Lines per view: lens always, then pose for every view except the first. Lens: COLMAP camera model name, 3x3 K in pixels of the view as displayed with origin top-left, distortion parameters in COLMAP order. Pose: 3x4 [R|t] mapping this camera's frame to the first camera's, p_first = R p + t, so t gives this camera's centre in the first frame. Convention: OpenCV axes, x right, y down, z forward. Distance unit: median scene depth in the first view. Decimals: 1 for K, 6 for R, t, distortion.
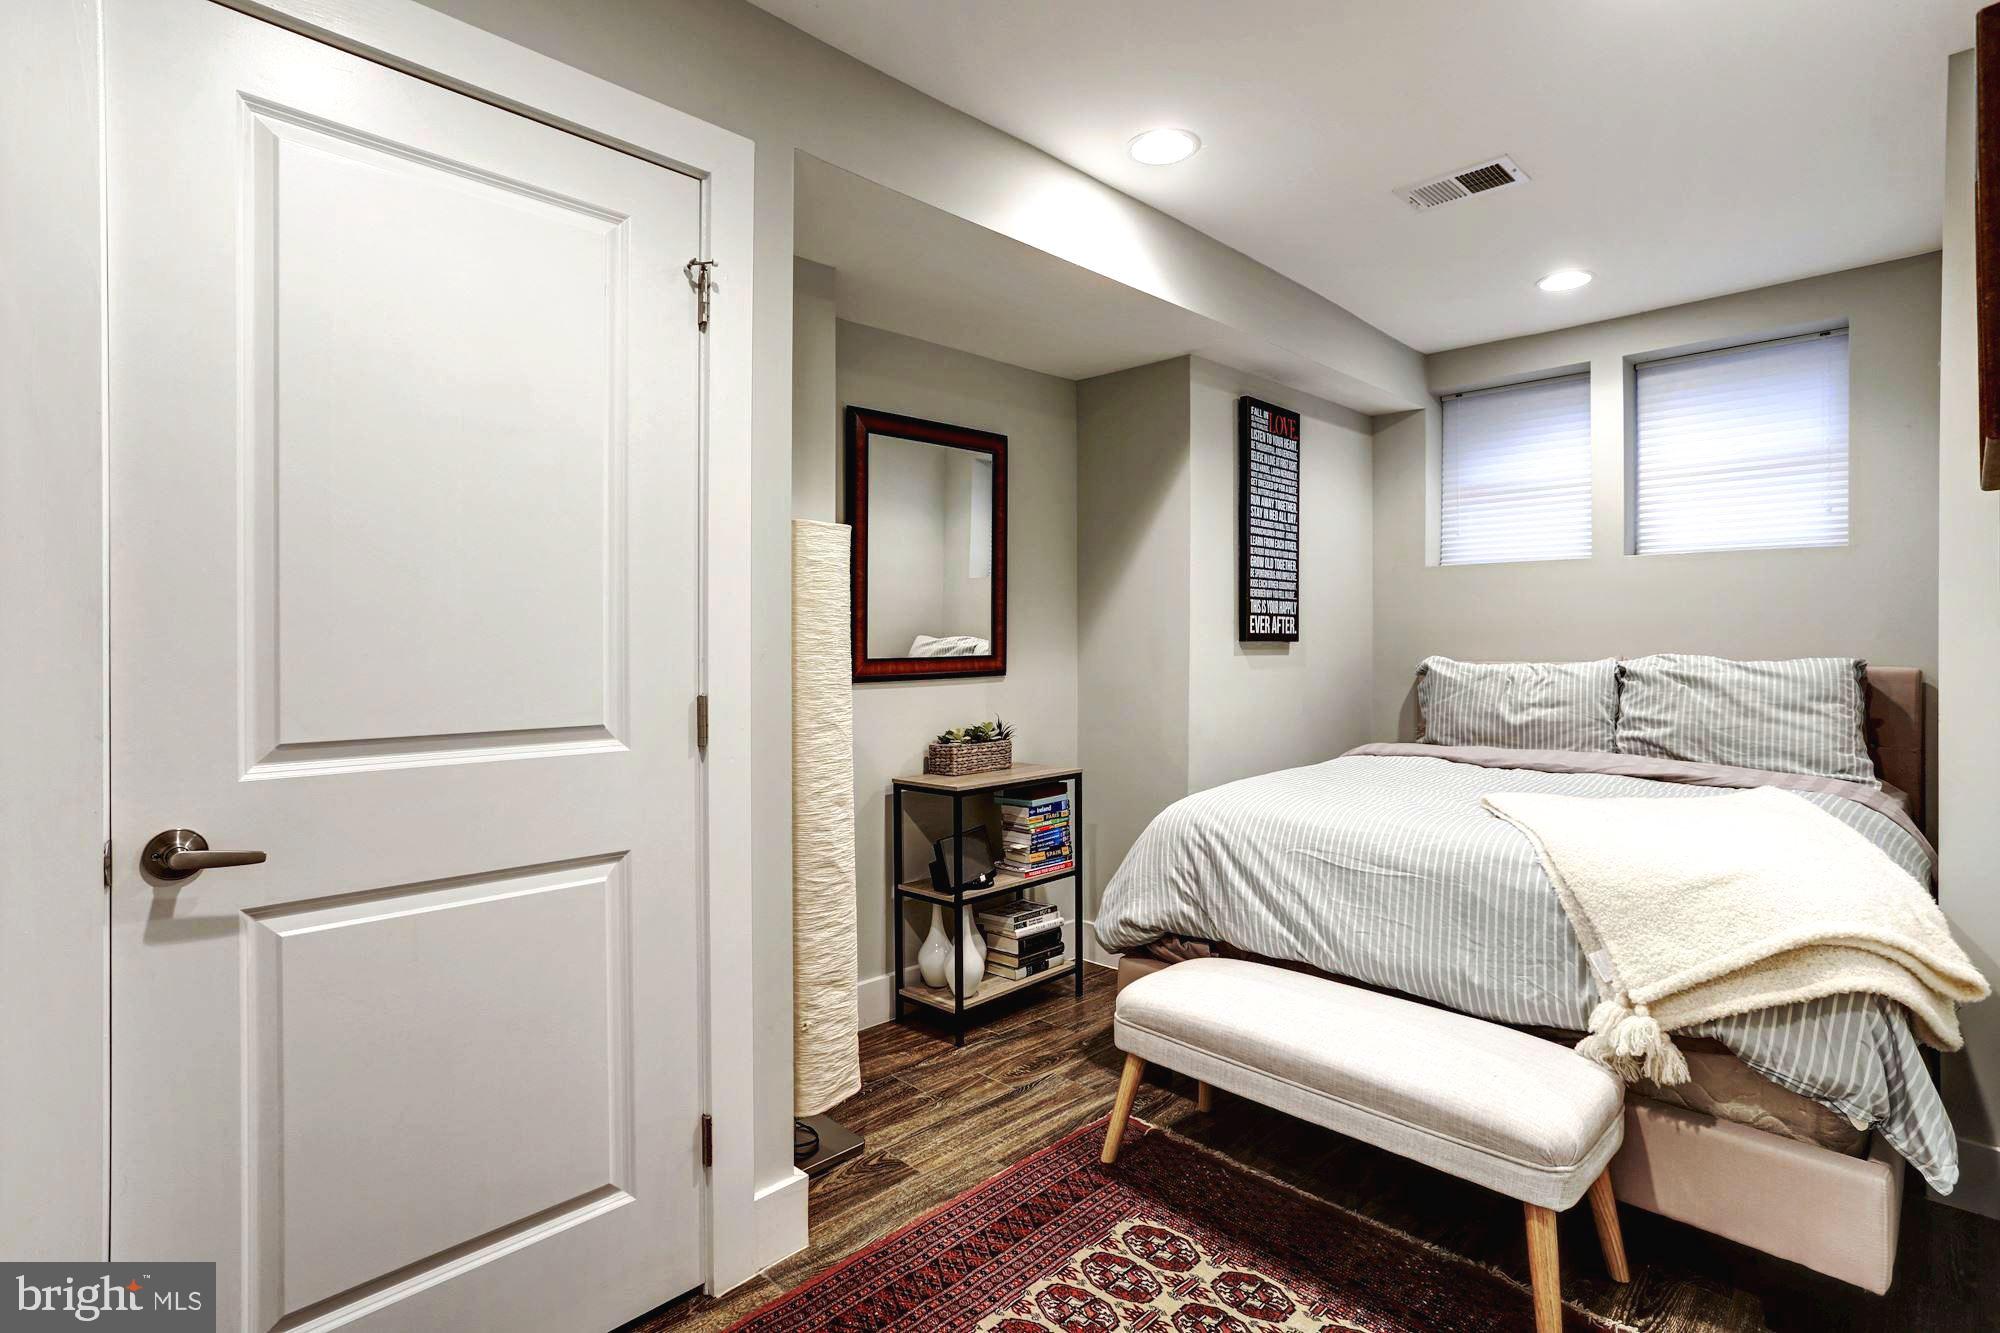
lens RADIAL K [[989.3, 0, 986.1], [0, 989.3, 642.8], [0, 0, 1]] dist [-0.054098, 0.041195]
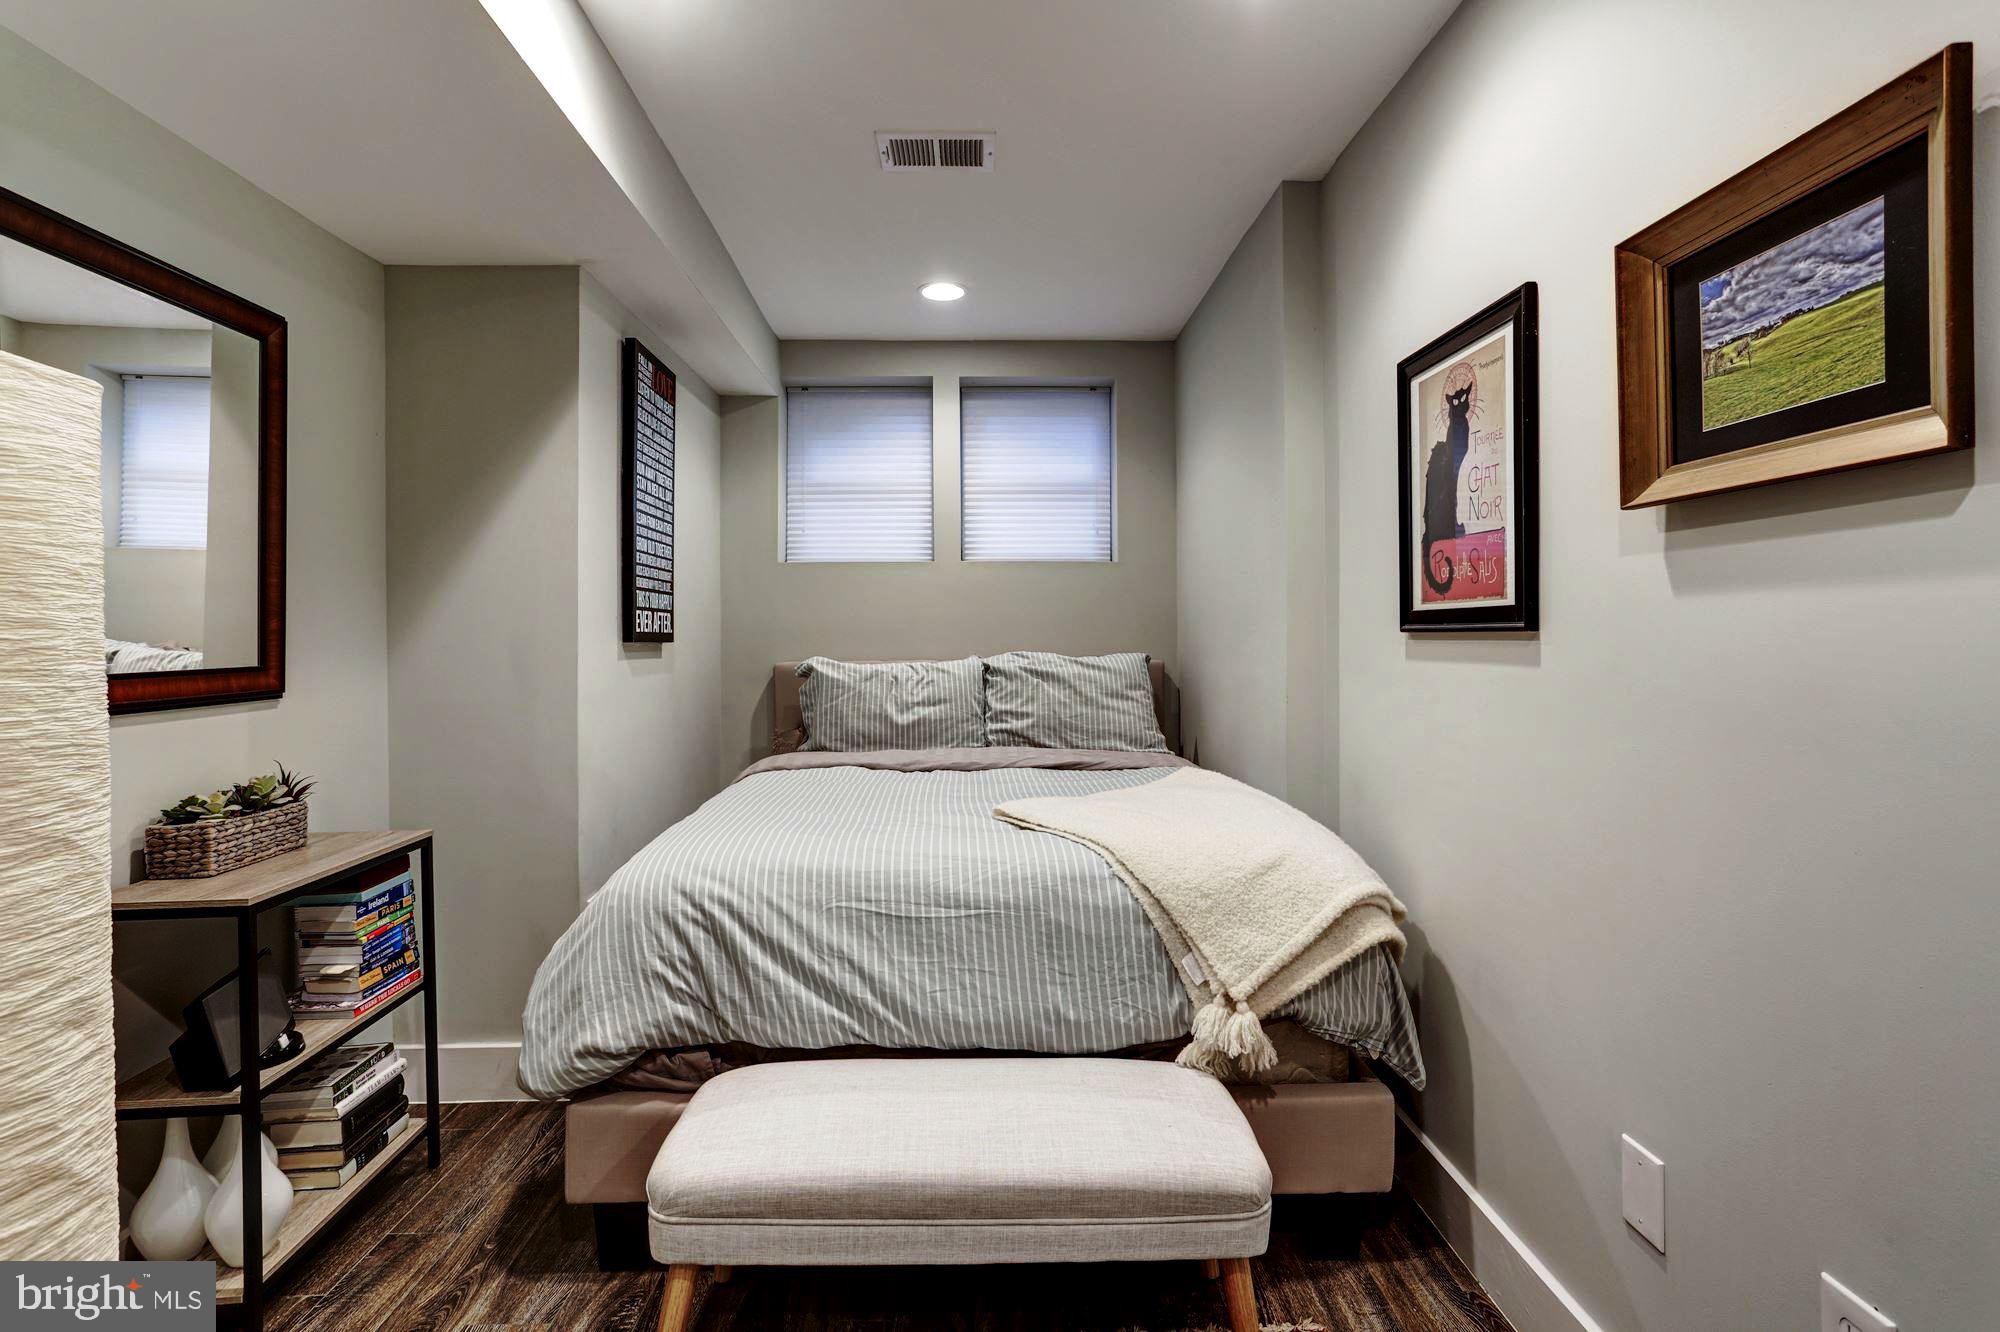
lens RADIAL K [[967.1, 0, 986.5], [0, 967.1, 641.5], [0, 0, 1]] dist [-0.053053, 0.037991]
pose [[0.684162, -0.004422, 0.729317, -0.135421], [0.005802, 0.999983, 0.000620, -0.000946], [-0.729307, 0.003808, 0.684176, 0.306581]]
